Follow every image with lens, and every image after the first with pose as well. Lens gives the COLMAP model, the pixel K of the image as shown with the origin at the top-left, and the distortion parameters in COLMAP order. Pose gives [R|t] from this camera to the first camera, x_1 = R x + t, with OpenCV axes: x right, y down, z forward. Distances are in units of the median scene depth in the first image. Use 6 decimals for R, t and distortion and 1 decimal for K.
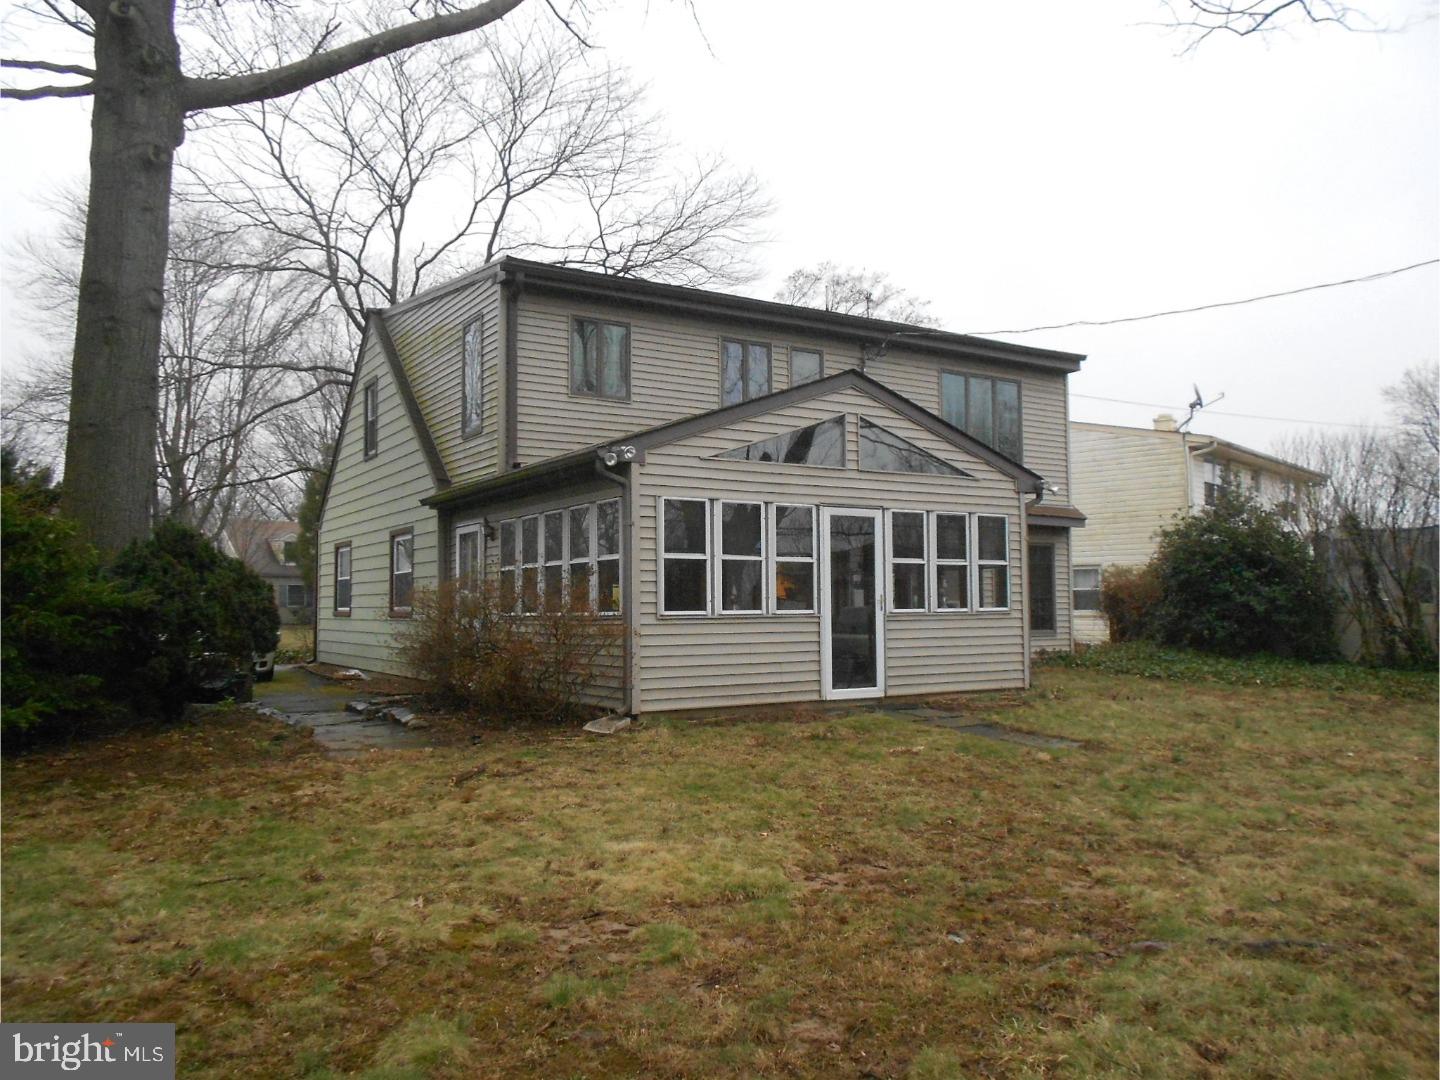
lens RADIAL K [[1105.8, 0, 707.6], [0, 1105.8, 538.5], [0, 0, 1]] dist [0.000543, 0.009515]
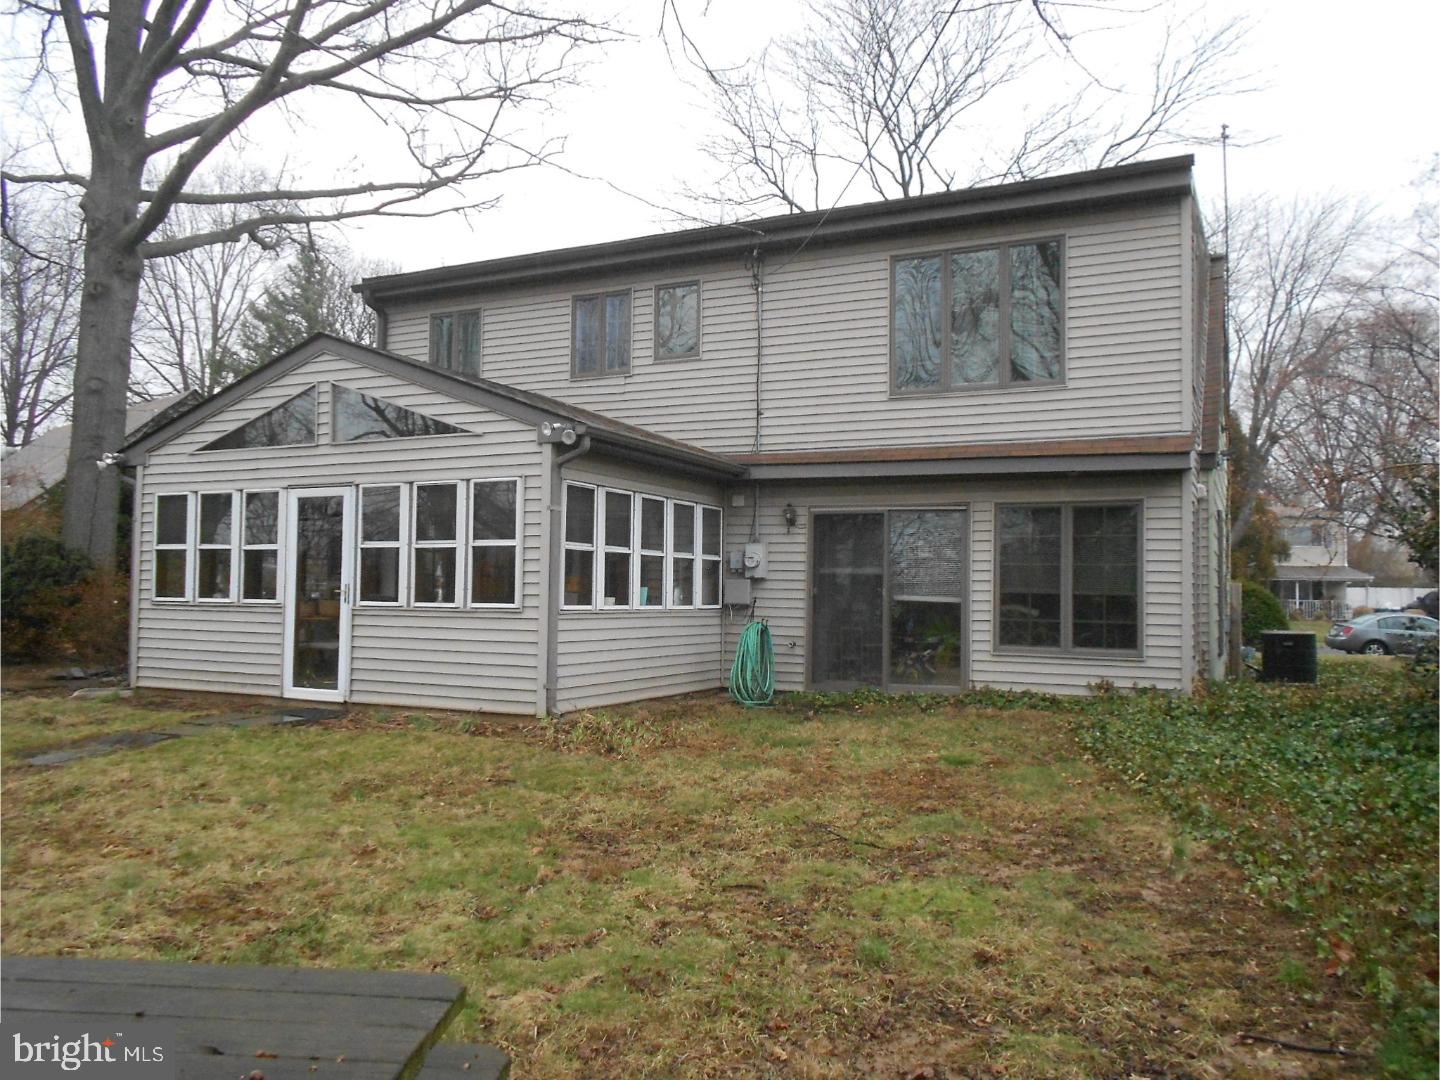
lens RADIAL K [[1105.8, 0, 707.3], [0, 1105.8, 544.7], [0, 0, 1]] dist [0.000543, 0.009515]
pose [[0.532768, -0.025900, -0.845865, 1.051888], [0.035336, 0.999341, -0.008343, 0.037122], [0.845523, -0.025444, 0.533332, 0.785325]]
